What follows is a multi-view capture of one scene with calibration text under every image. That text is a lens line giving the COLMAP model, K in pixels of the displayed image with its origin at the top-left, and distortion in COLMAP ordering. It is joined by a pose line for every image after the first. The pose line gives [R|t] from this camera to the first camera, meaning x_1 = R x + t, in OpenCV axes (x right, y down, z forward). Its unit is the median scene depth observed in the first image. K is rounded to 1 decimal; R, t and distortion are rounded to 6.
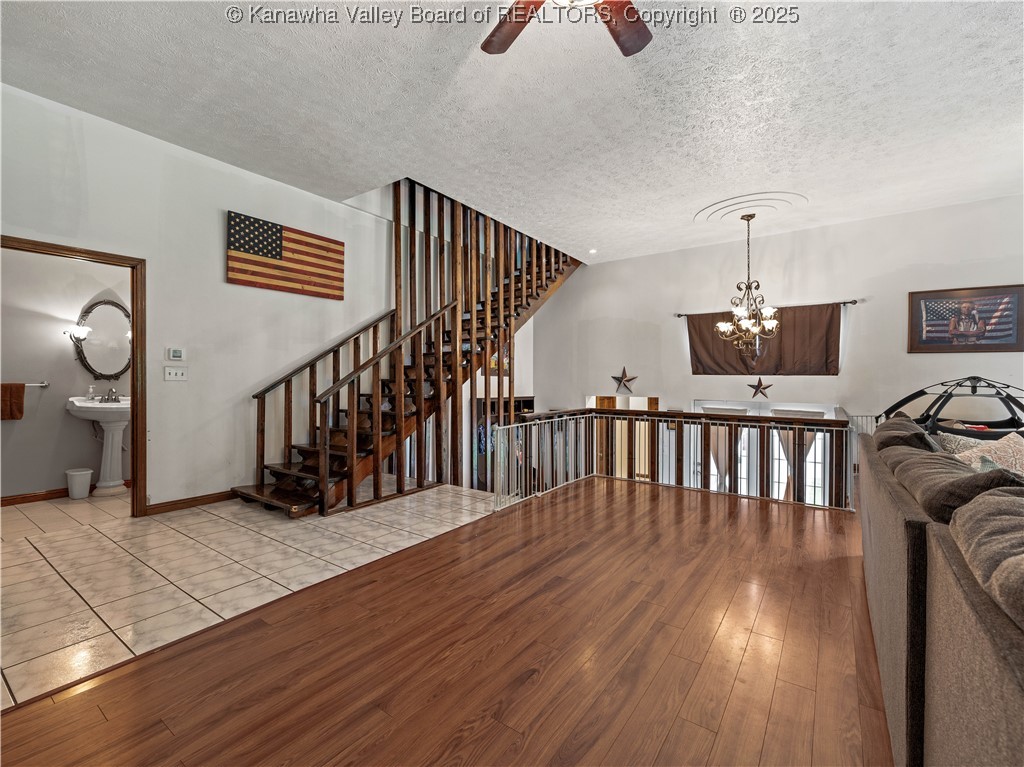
lens RADIAL K [[454.5, 0, 518.3], [0, 454.5, 381.5], [0, 0, 1]] dist [-0.000917, 0.000391]
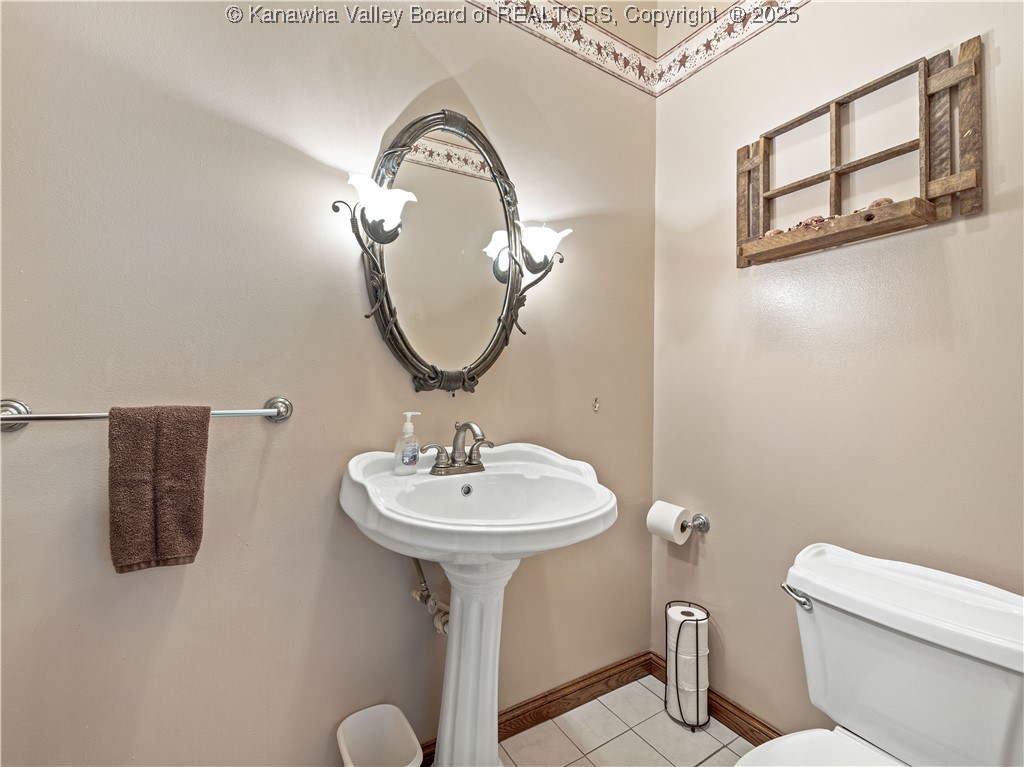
lens RADIAL K [[454.5, 0, 510.2], [0, 454.5, 382.5], [0, 0, 1]] dist [-0.000917, 0.000391]
pose [[0.913992, -0.001276, -0.405729, -0.787022], [-0.001904, 0.999971, -0.007434, -0.006451], [0.405727, 0.007567, 0.913963, 0.788349]]
